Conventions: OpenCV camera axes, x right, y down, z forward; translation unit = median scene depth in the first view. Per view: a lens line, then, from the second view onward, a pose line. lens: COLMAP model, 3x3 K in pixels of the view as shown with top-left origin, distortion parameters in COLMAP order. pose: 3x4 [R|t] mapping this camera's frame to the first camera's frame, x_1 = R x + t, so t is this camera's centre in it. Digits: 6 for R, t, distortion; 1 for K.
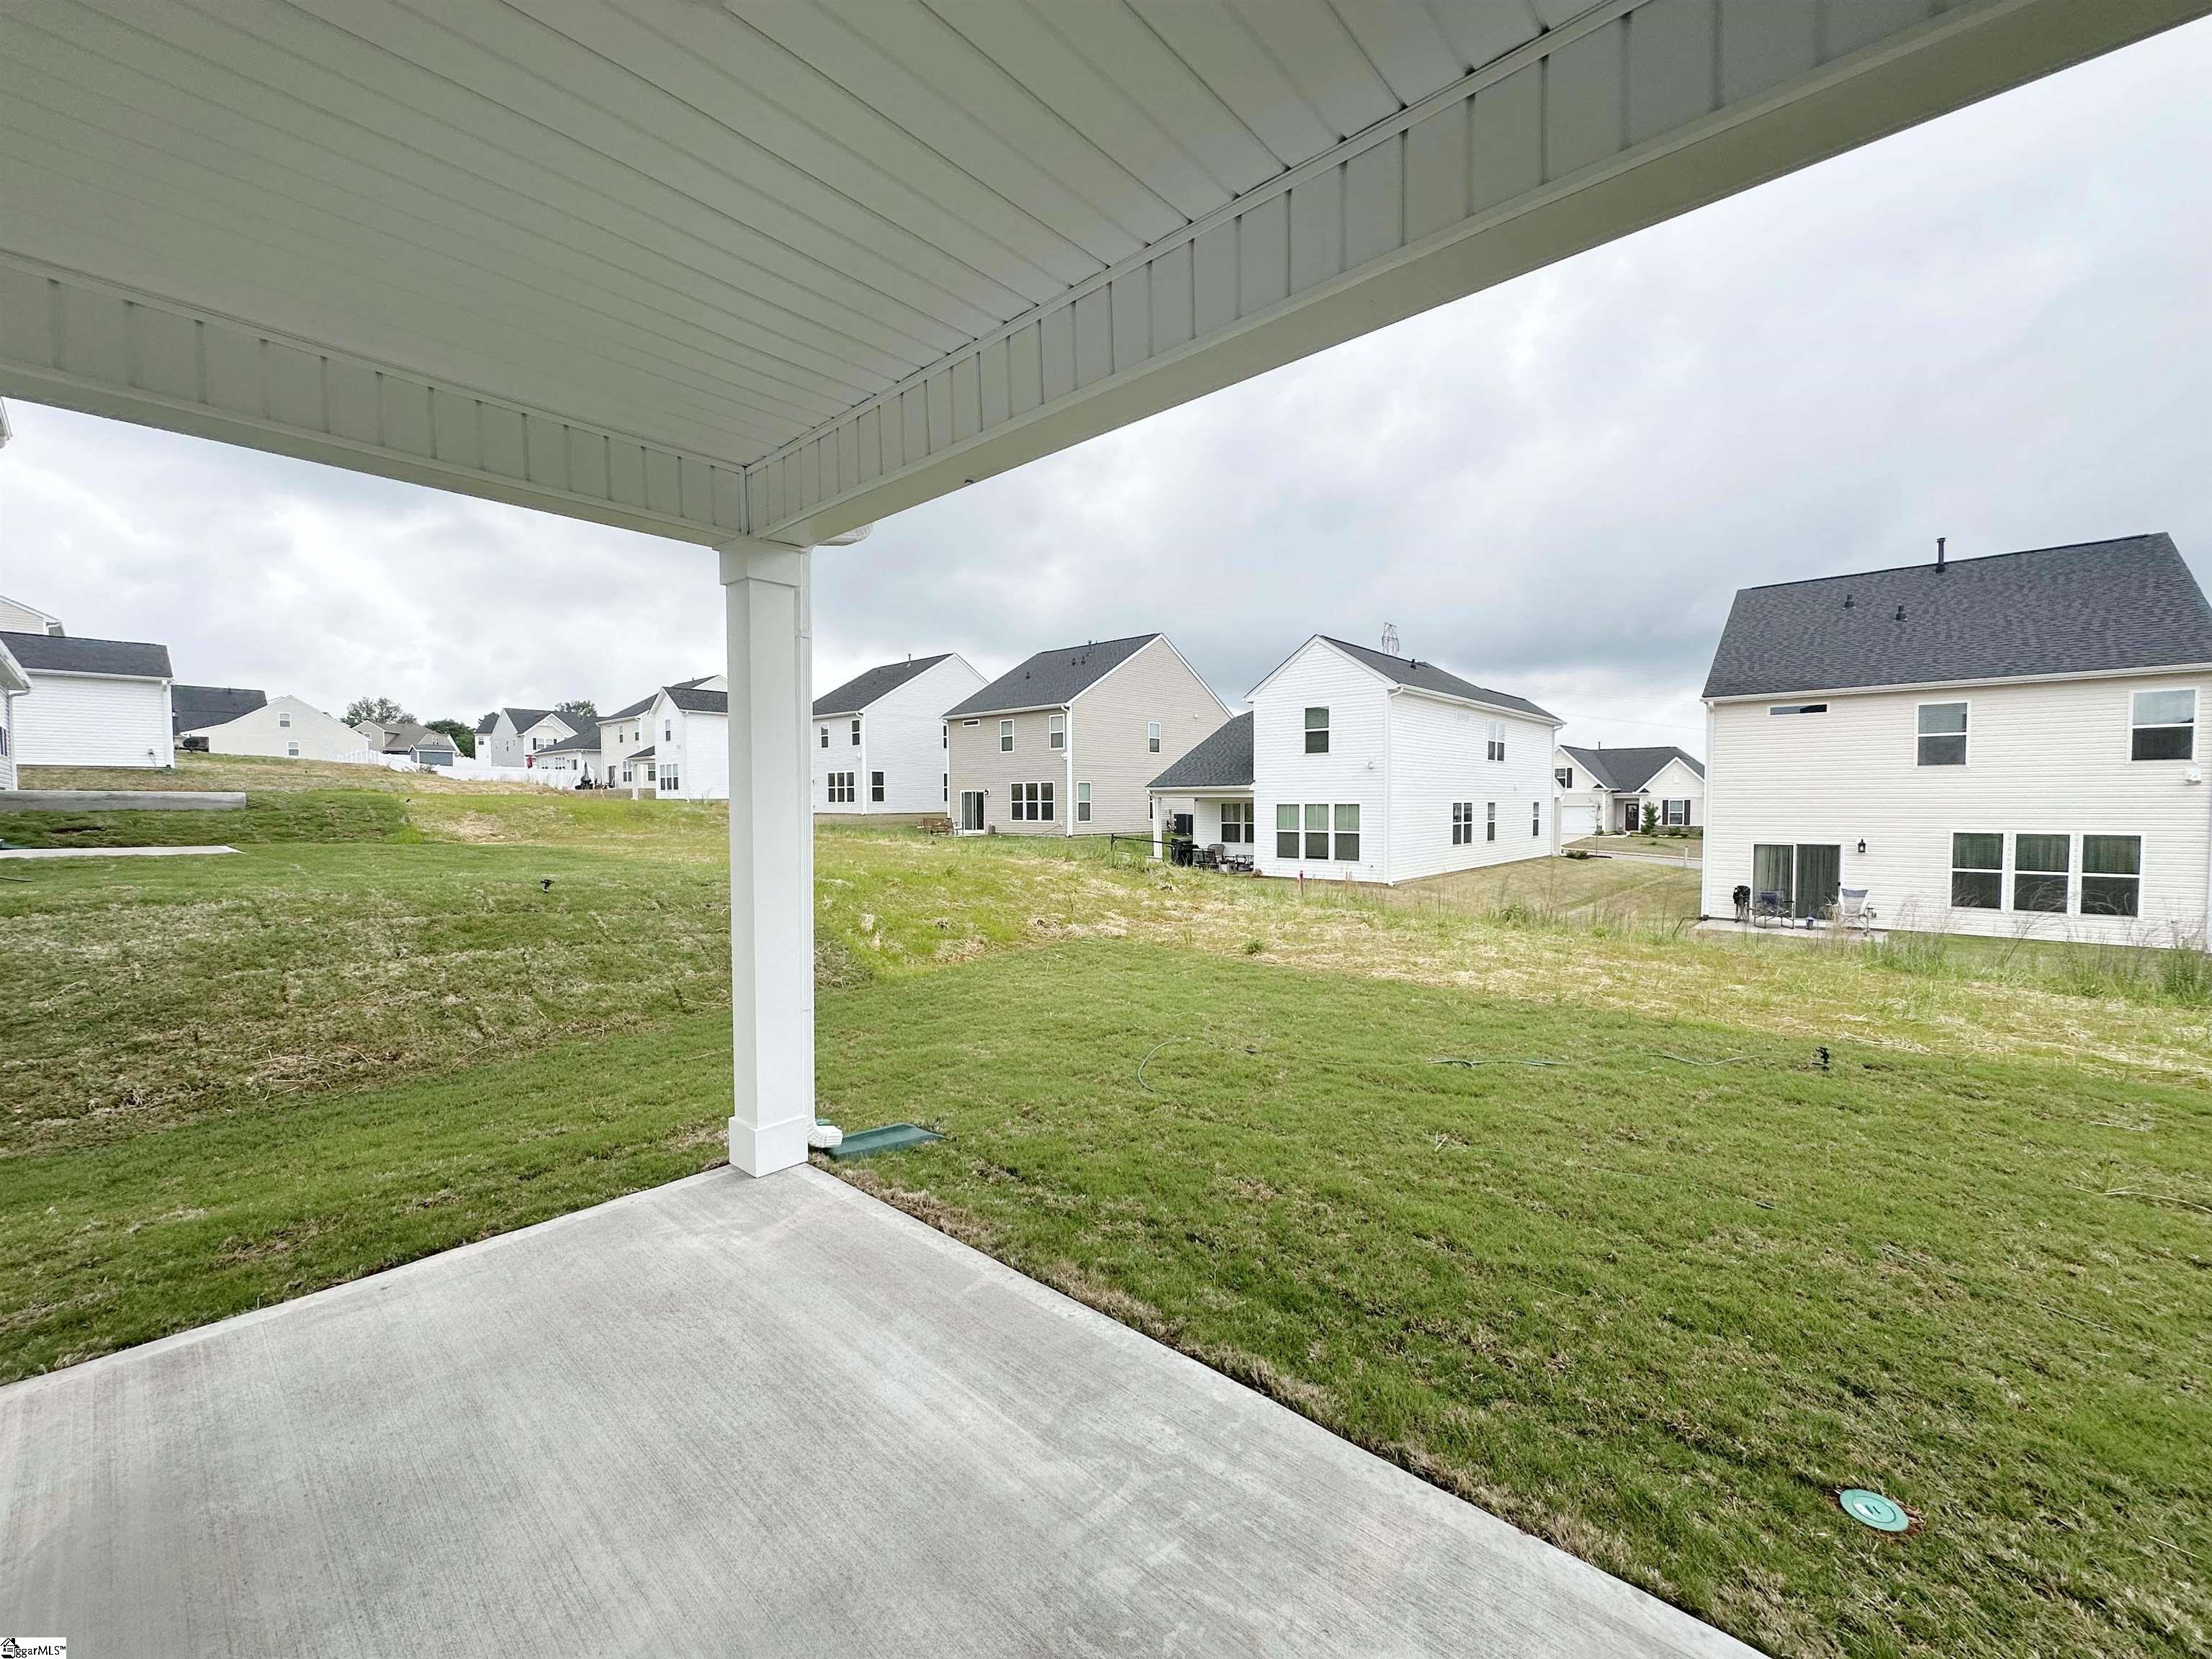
lens RADIAL K [[879.8, 0, 1102.2], [0, 879.8, 833.4], [0, 0, 1]] dist [-0.000323, -0.000063]
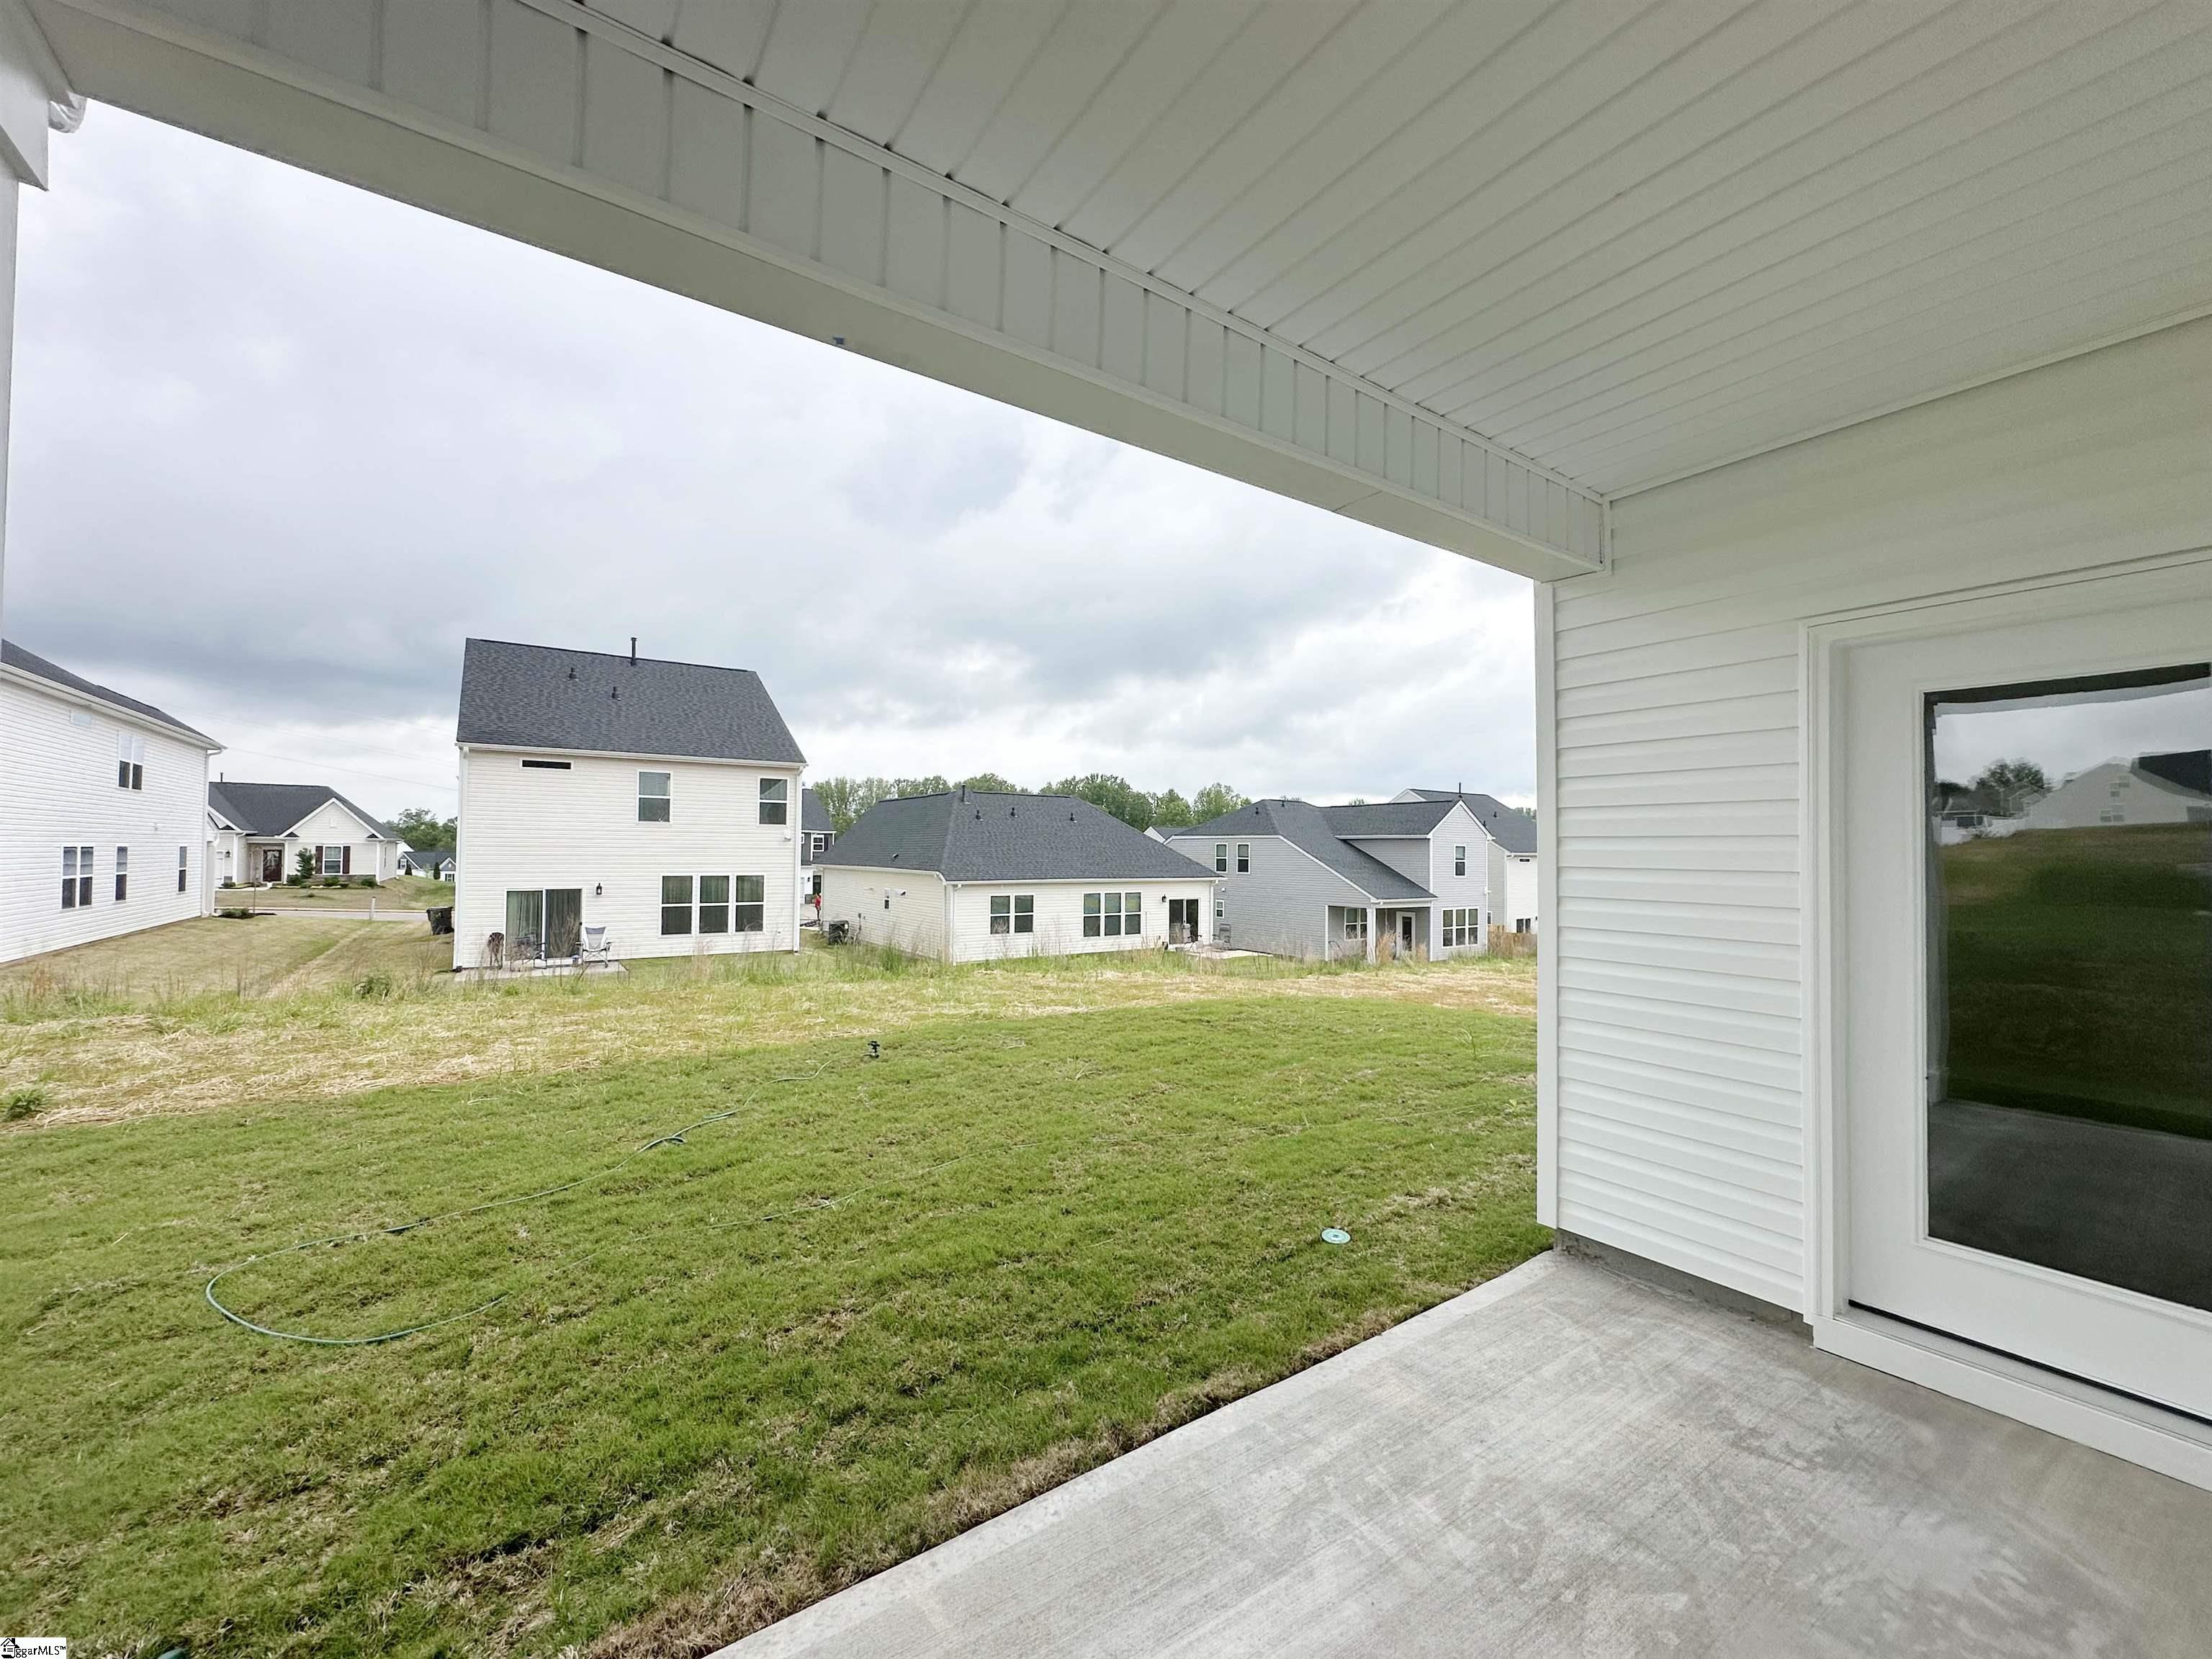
lens RADIAL K [[879.8, 0, 1100.5], [0, 879.8, 831.9], [0, 0, 1]] dist [-0.000323, -0.000063]
pose [[0.233775, 0.028614, 0.971870, -0.105765], [0.025212, 0.999052, -0.035479, -0.003040], [-0.971964, 0.032797, 0.232832, 0.101124]]
